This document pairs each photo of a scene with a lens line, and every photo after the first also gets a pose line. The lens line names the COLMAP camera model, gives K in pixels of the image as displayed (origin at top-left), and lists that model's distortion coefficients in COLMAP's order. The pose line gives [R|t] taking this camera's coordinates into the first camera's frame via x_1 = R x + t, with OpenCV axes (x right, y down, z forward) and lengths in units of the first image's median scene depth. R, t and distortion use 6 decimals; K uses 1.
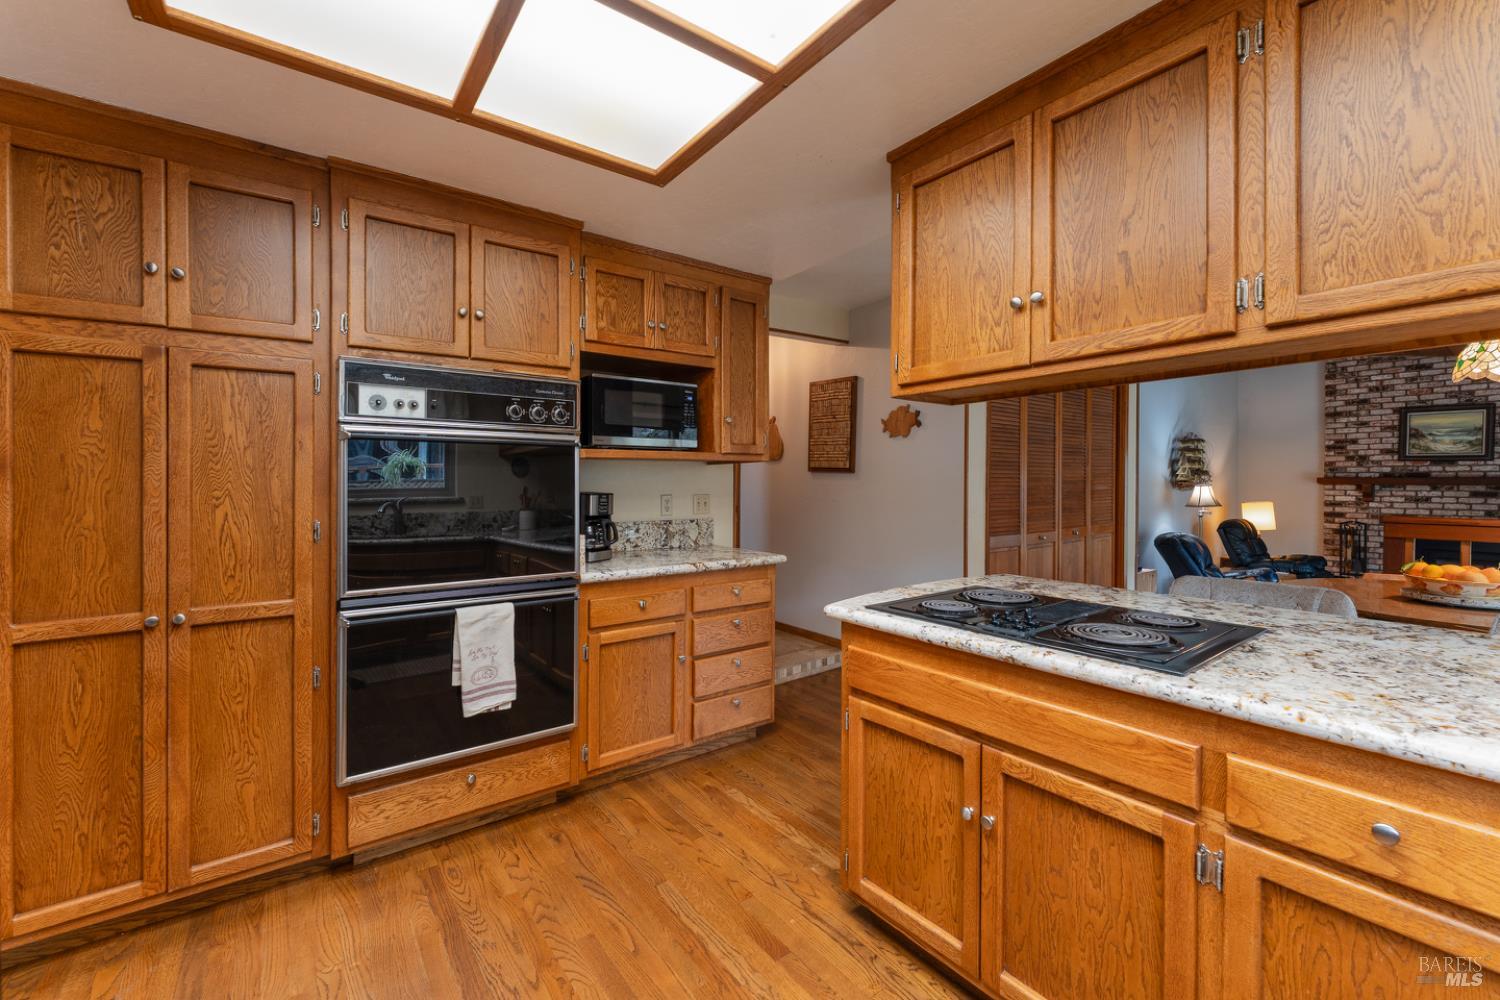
lens RADIAL K [[613.6, 0, 756.6], [0, 613.6, 486.4], [0, 0, 1]] dist [-0.004542, -0.000368]
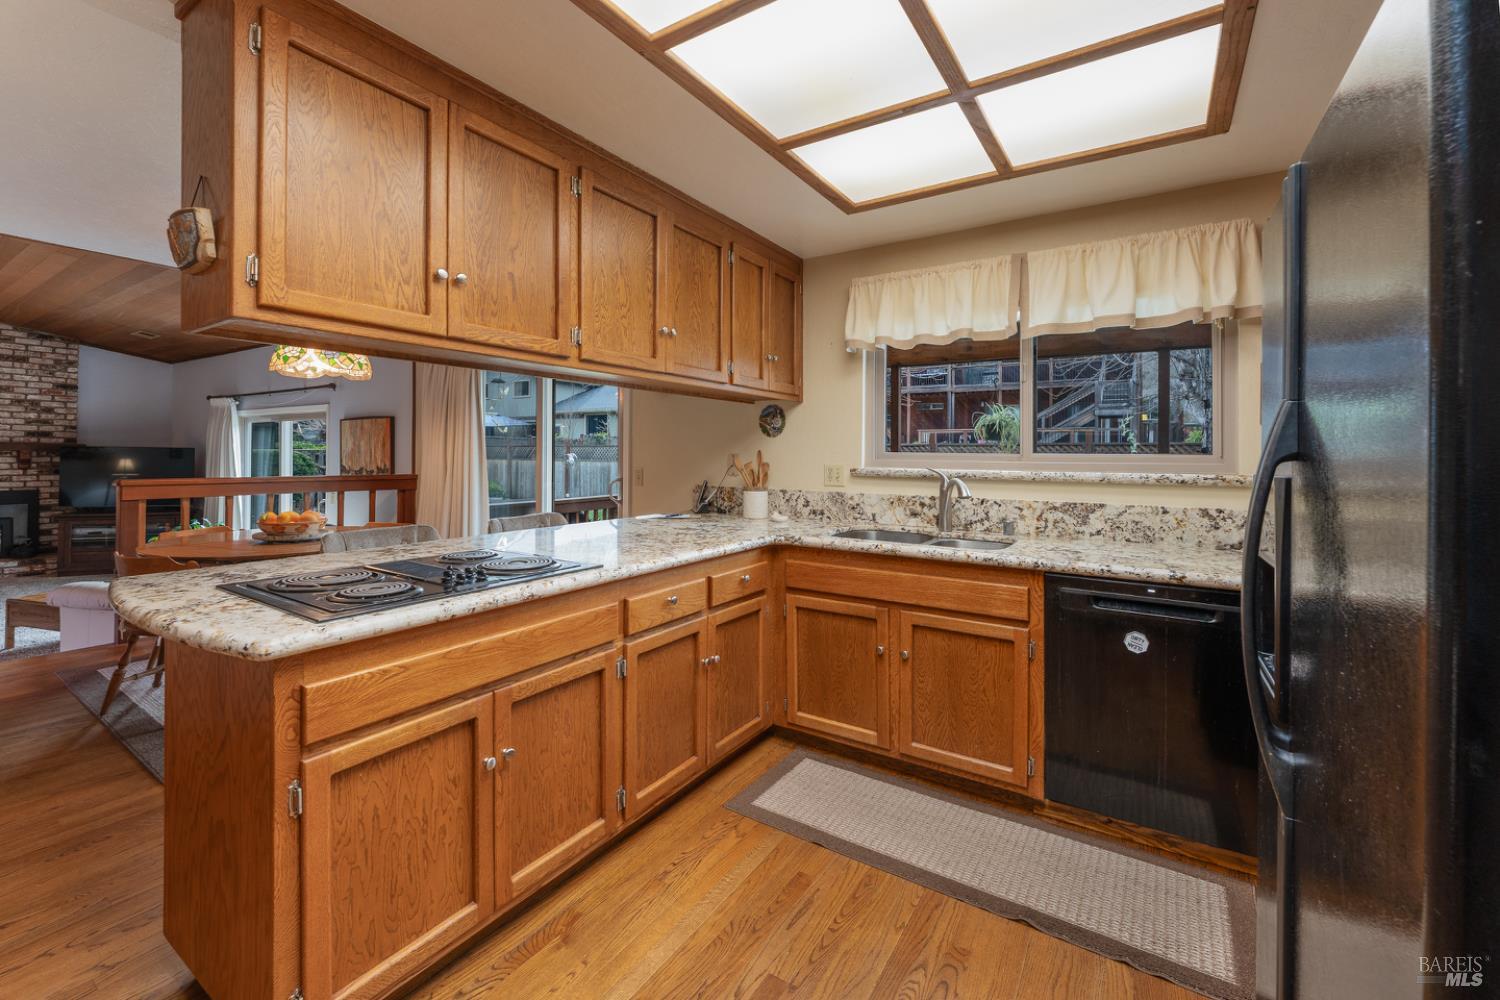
lens RADIAL K [[613.6, 0, 748.2], [0, 613.6, 451.8], [0, 0, 1]] dist [-0.004542, -0.000368]
pose [[-0.328385, 0.000370, 0.944544, -0.124654], [-0.000824, 0.999999, -0.000678, 0.000267], [-0.944544, -0.001001, -0.328385, 0.146184]]
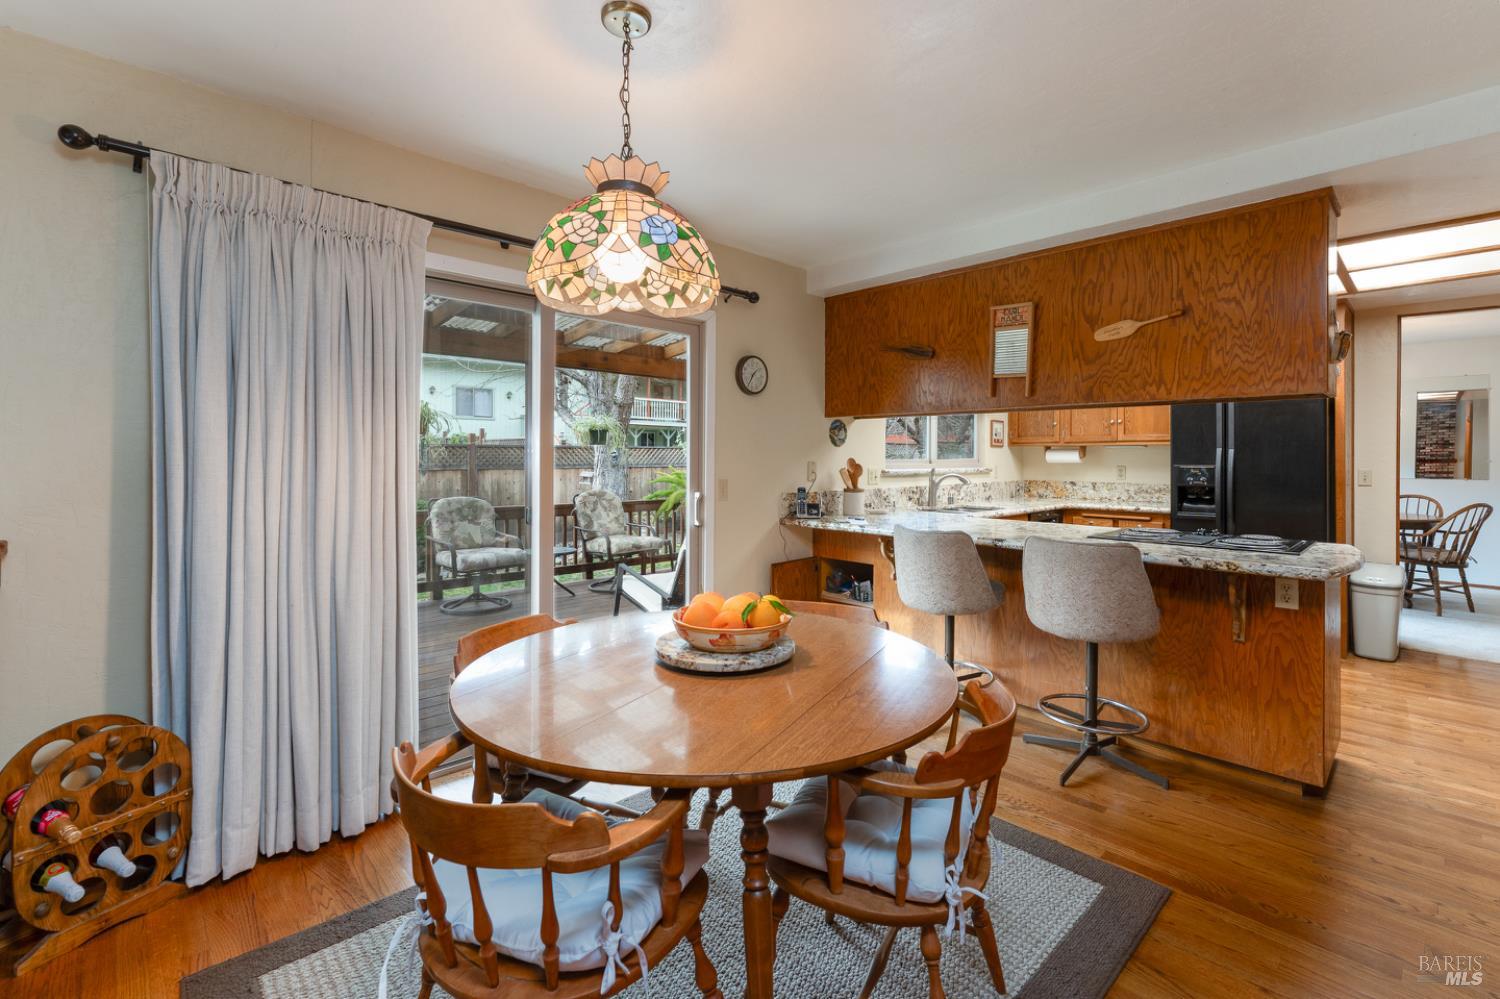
lens RADIAL K [[657.6, 0, 776.3], [0, 657.6, 460.8], [0, 0, 1]] dist [-0.000512, 0.000014]
pose [[-0.992970, -0.000819, -0.118360, 0.360513], [-0.002699, 0.999873, 0.015728, -0.006670], [0.118332, 0.015937, -0.992846, 0.500630]]
